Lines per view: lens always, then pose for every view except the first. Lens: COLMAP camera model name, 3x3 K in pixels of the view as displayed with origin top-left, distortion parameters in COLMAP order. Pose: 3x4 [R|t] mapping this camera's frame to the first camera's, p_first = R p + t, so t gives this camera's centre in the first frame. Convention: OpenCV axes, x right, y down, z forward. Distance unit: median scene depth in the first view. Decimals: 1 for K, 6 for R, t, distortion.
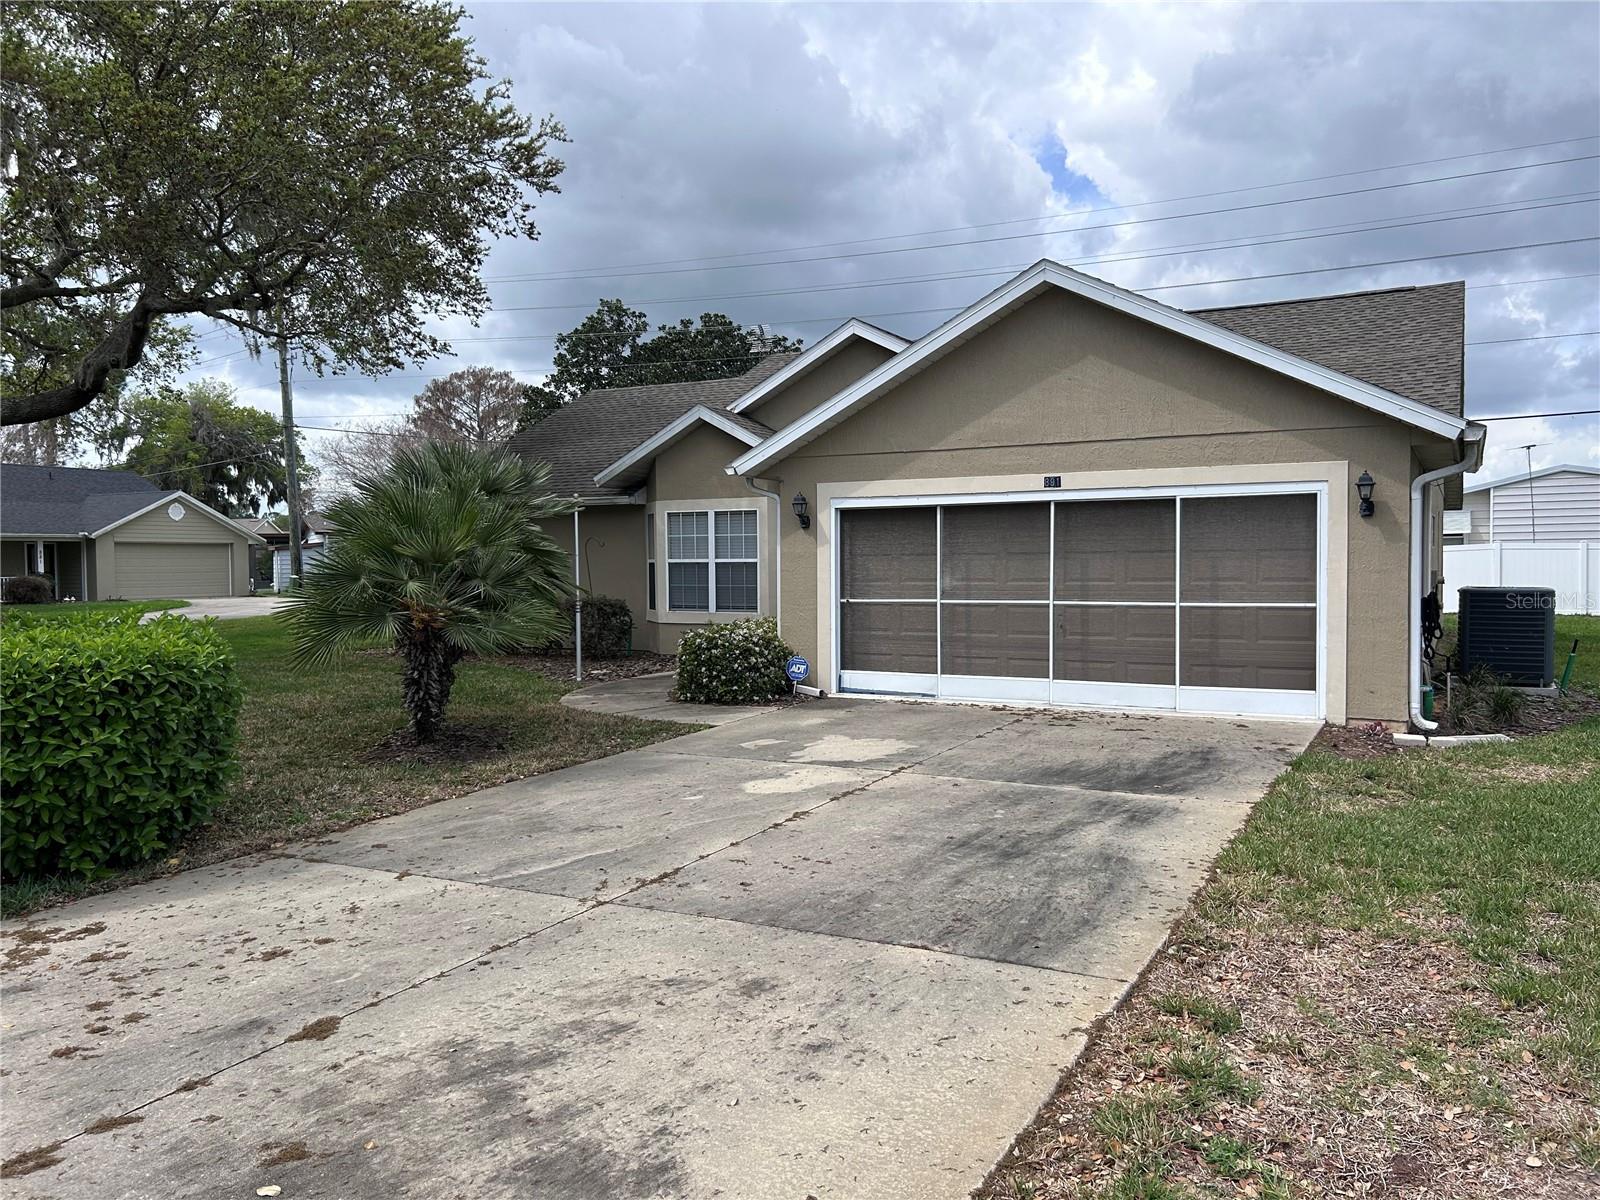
lens RADIAL K [[1201.3, 0, 800.0], [0, 1201.3, 600.0], [0, 0, 1]] dist [0.004422, 0.000946]
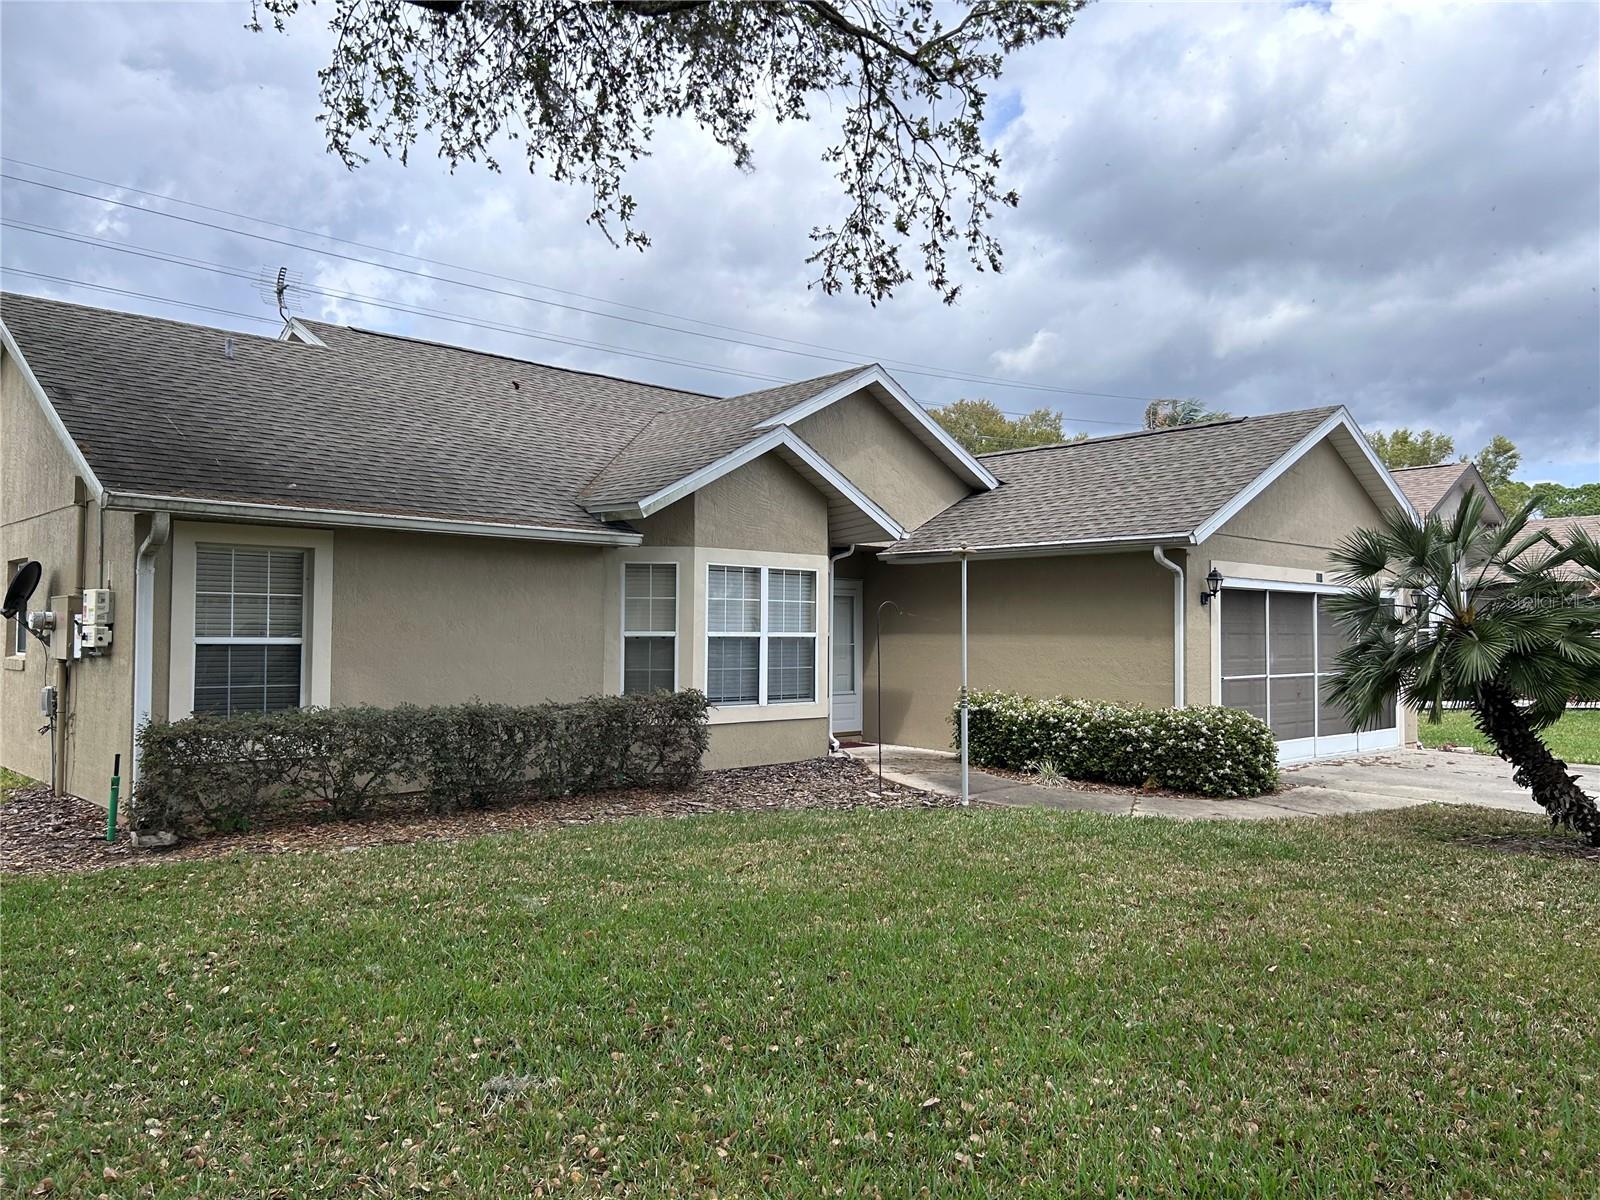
lens RADIAL K [[1201.3, 0, 800.0], [0, 1201.3, 600.0], [0, 0, 1]] dist [0.004422, 0.000946]
pose [[0.321734, 0.042603, 0.945871, -0.768116], [0.023523, 0.998319, -0.052967, -0.014410], [-0.946538, 0.039291, 0.320191, 0.744936]]
